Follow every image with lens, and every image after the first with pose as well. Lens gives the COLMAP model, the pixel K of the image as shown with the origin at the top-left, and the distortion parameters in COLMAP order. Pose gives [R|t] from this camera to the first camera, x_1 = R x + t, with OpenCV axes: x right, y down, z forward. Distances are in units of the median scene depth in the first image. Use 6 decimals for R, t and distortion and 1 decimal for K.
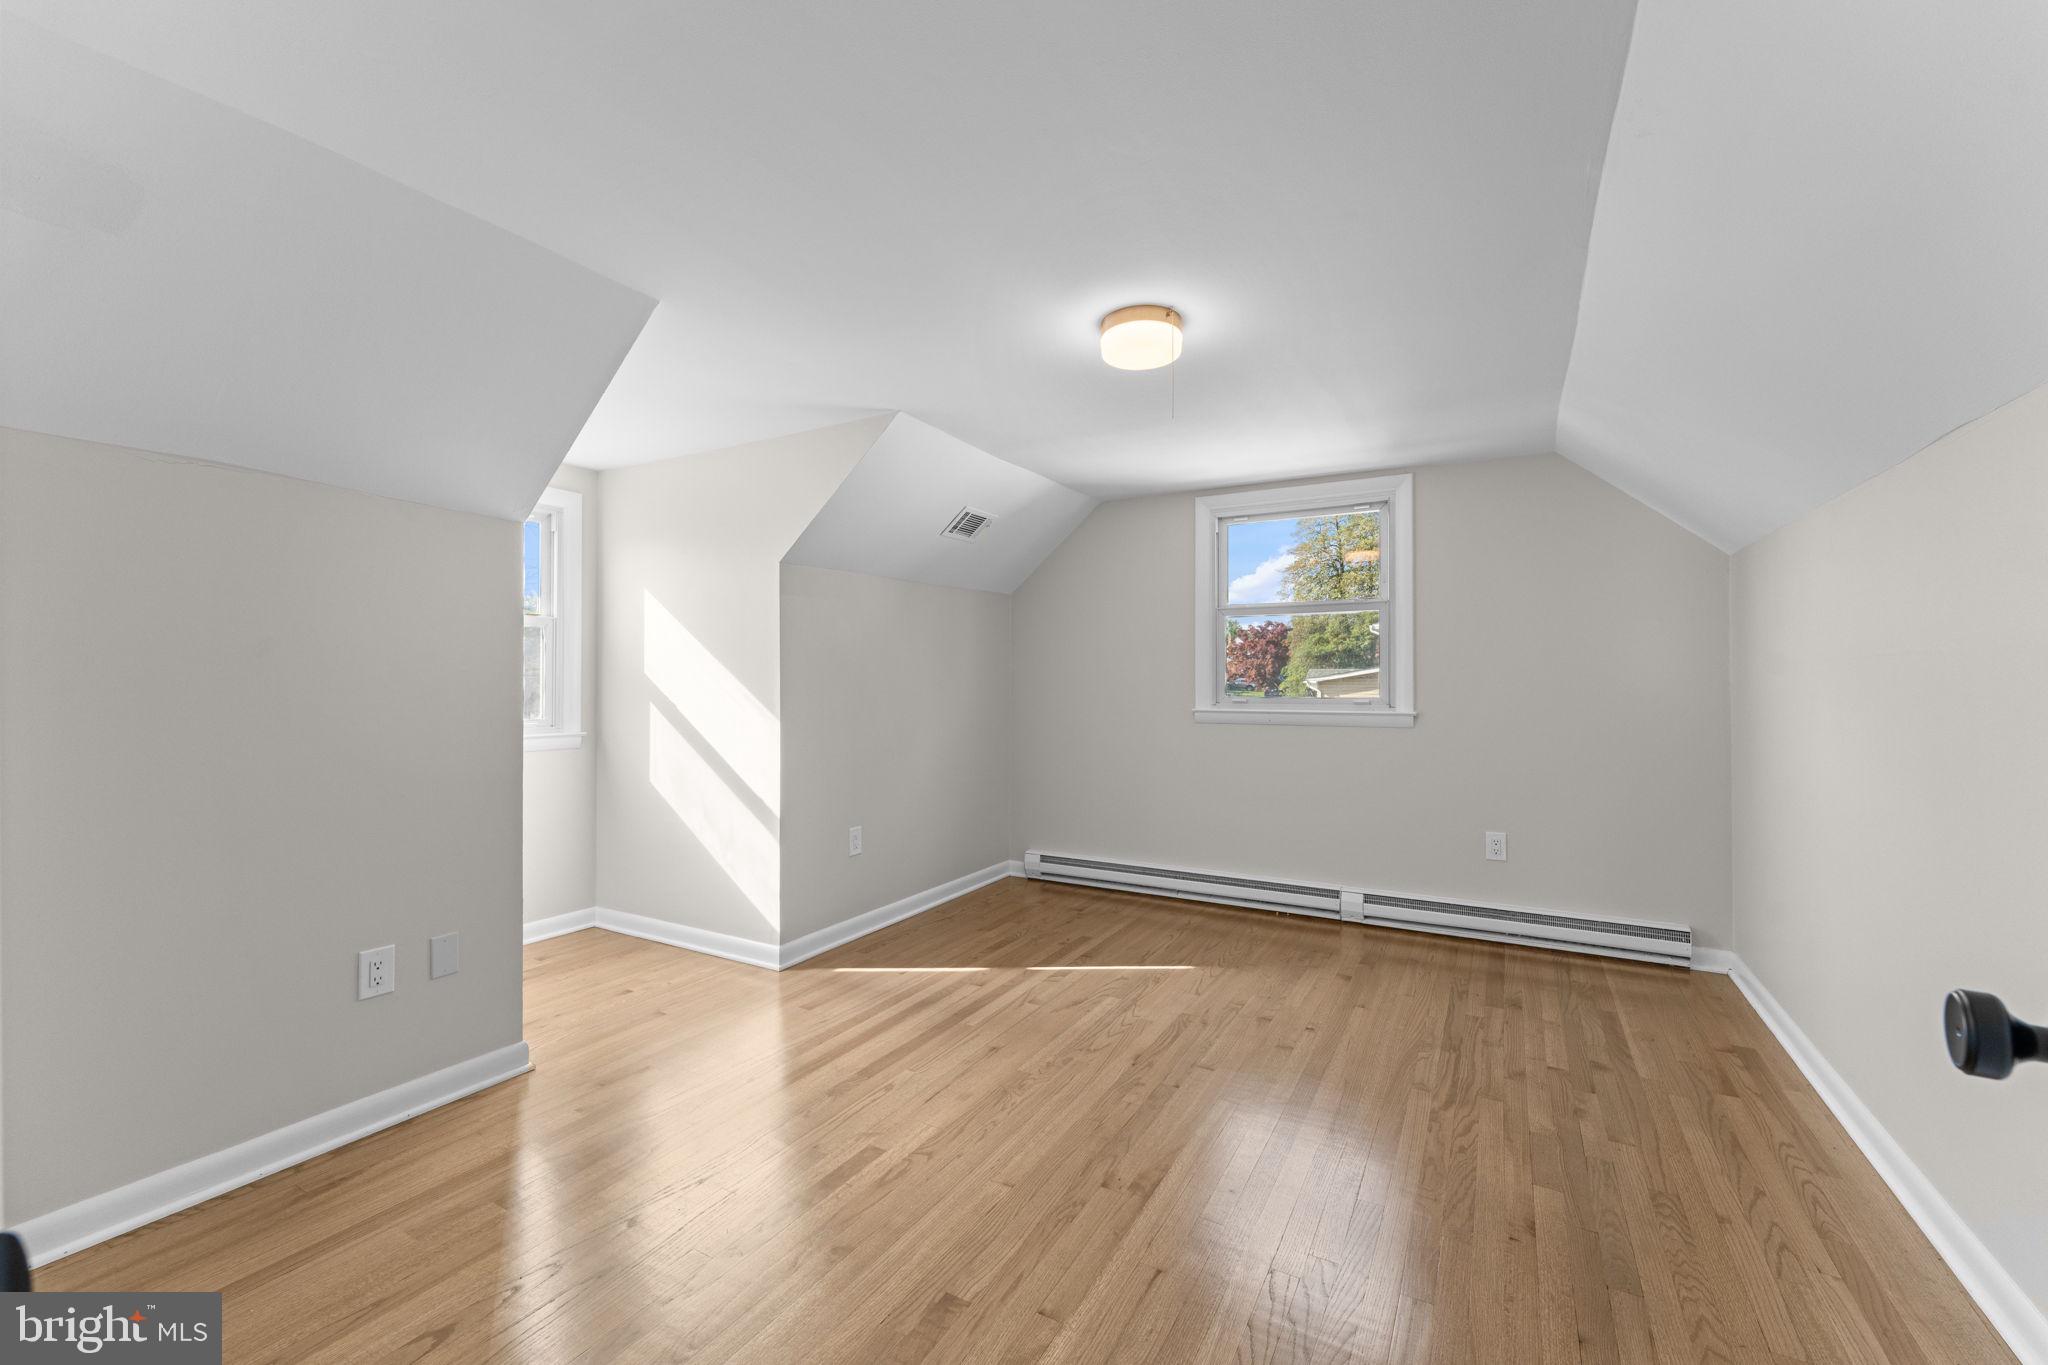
lens RADIAL K [[812.6, 0, 1029.5], [0, 812.6, 681.3], [0, 0, 1]] dist [-0.002417, -0.000115]
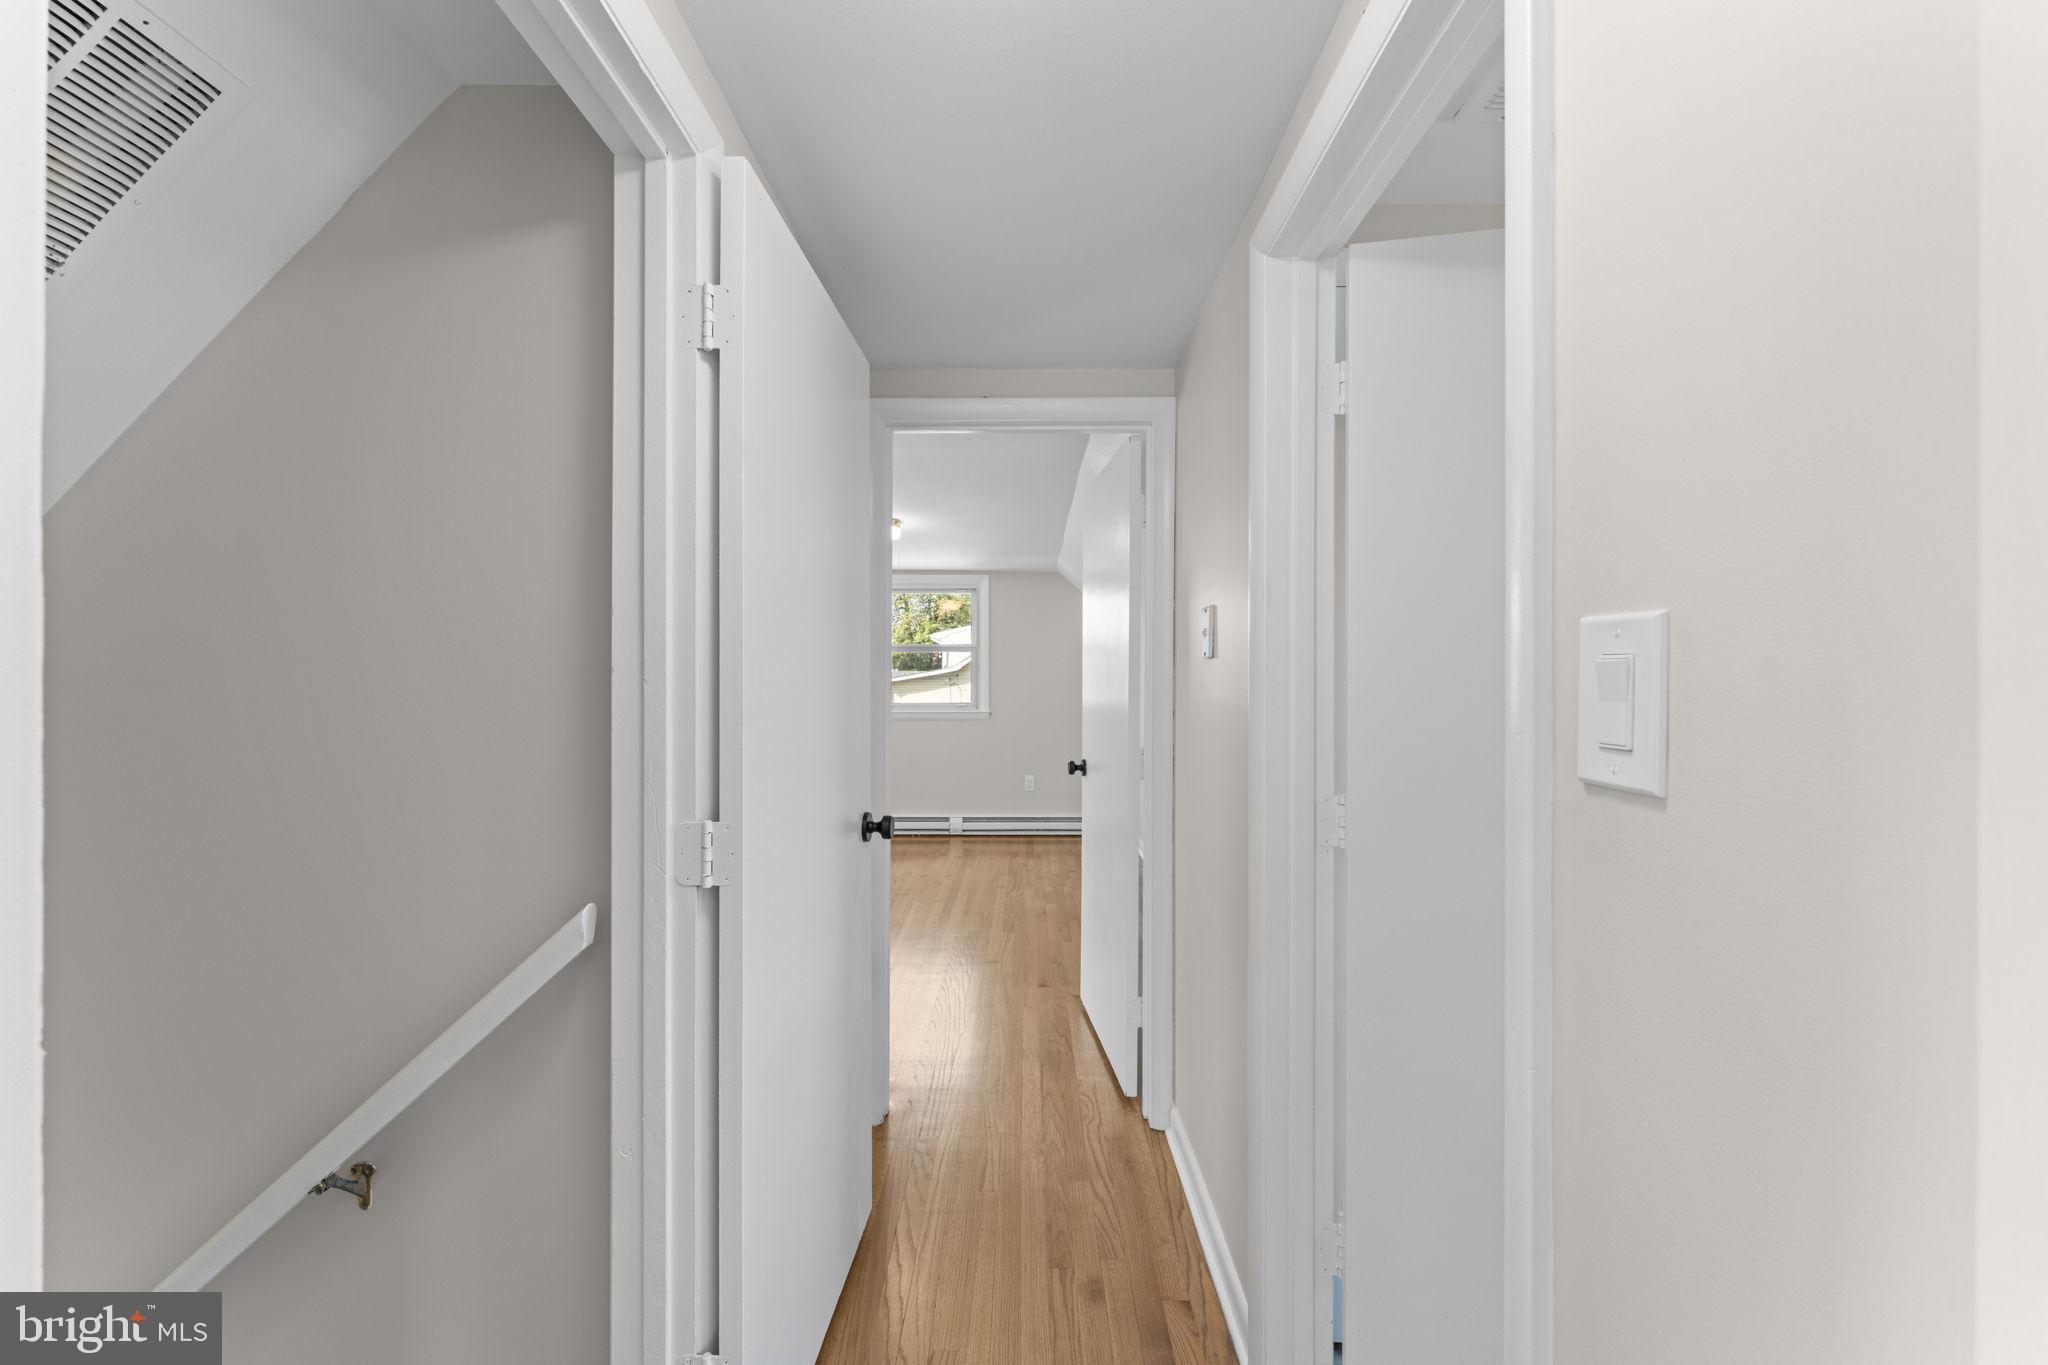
lens RADIAL K [[812.6, 0, 1024.8], [0, 812.6, 683.2], [0, 0, 1]] dist [-0.002417, -0.000115]
pose [[0.865531, -0.000234, 0.500855, -0.348319], [-0.002477, 0.999986, 0.004748, -0.030828], [-0.500849, -0.005350, 0.865518, -0.572255]]
